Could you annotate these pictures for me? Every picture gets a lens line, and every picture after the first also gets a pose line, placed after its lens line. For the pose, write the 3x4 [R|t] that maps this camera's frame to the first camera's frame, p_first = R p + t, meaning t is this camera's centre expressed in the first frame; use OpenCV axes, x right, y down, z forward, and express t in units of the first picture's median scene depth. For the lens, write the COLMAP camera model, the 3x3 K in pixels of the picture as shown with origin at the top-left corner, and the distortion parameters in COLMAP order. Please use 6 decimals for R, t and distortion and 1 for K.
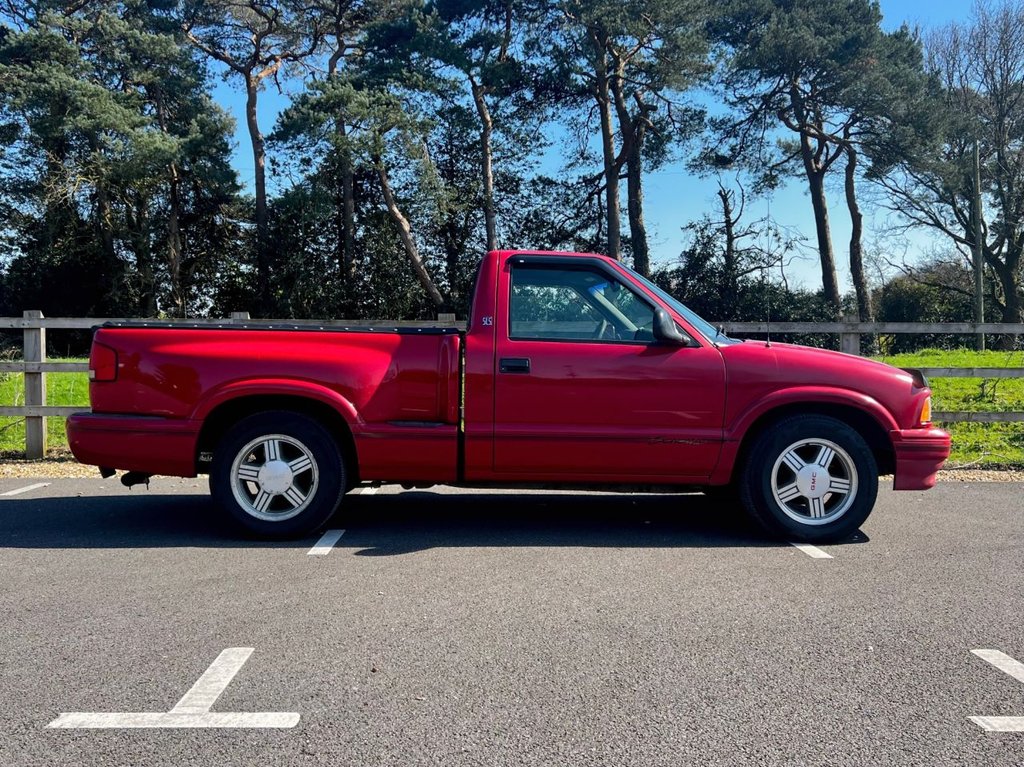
lens RADIAL K [[917.6, 0, 469.5], [0, 917.6, 372.2], [0, 0, 1]] dist [0.015619, -0.007387]
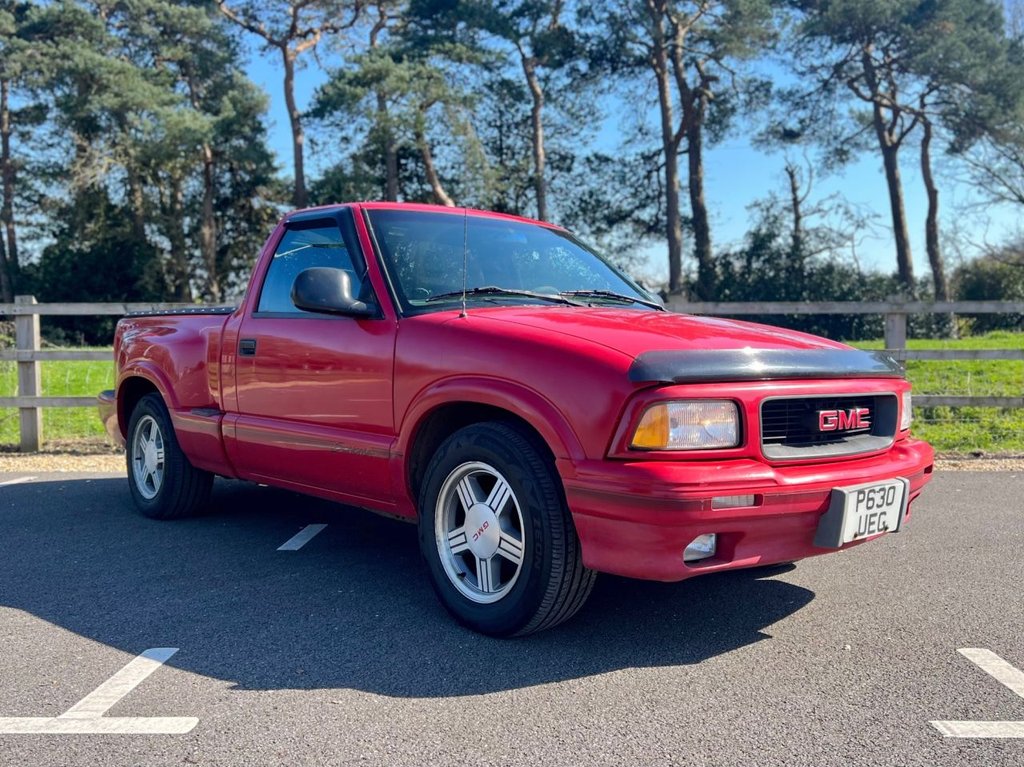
lens RADIAL K [[965.5, 0, 512.0], [0, 965.5, 383.5], [0, 0, 1]] dist [0.006661, 0.002653]
pose [[0.999777, -0.006527, -0.020100, 0.010530], [0.006953, 0.999751, 0.021185, 0.001254], [0.019957, -0.021320, 0.999574, 0.003244]]
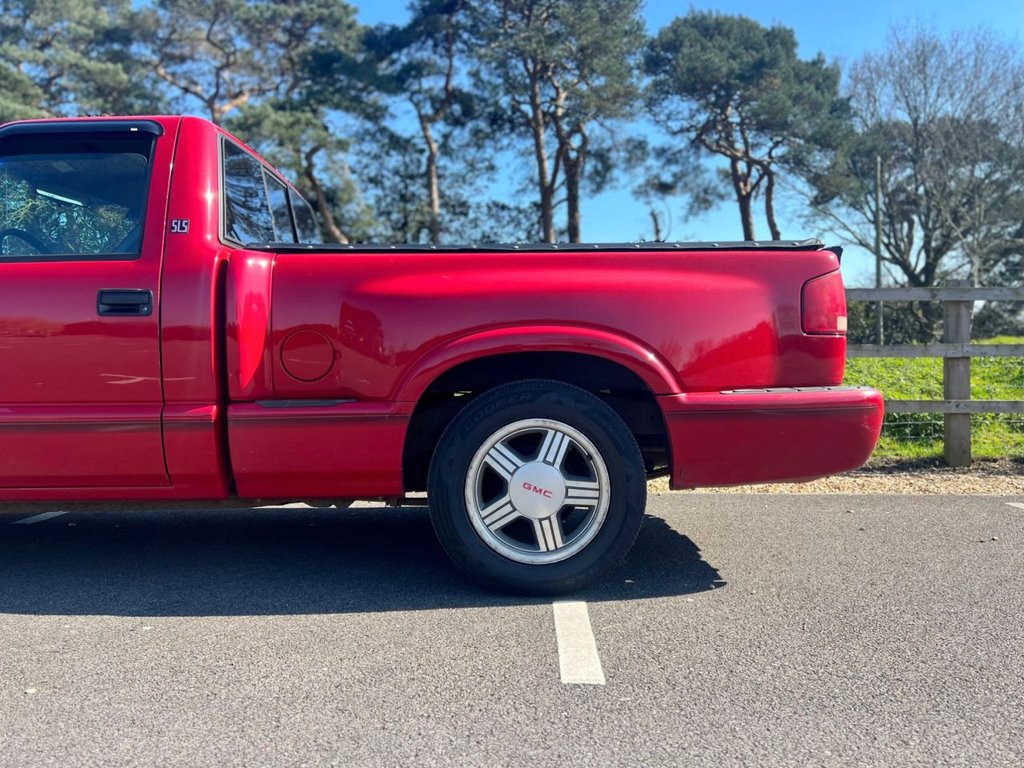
lens RADIAL K [[779.5, 0, 500.3], [0, 779.5, 404.4], [0, 0, 1]] dist [0.003714, -0.001414]
pose [[0.999798, -0.002788, -0.019914, 0.113229], [0.003221, 0.999757, 0.021785, 0.007438], [0.019849, -0.021845, 0.999564, 0.080376]]
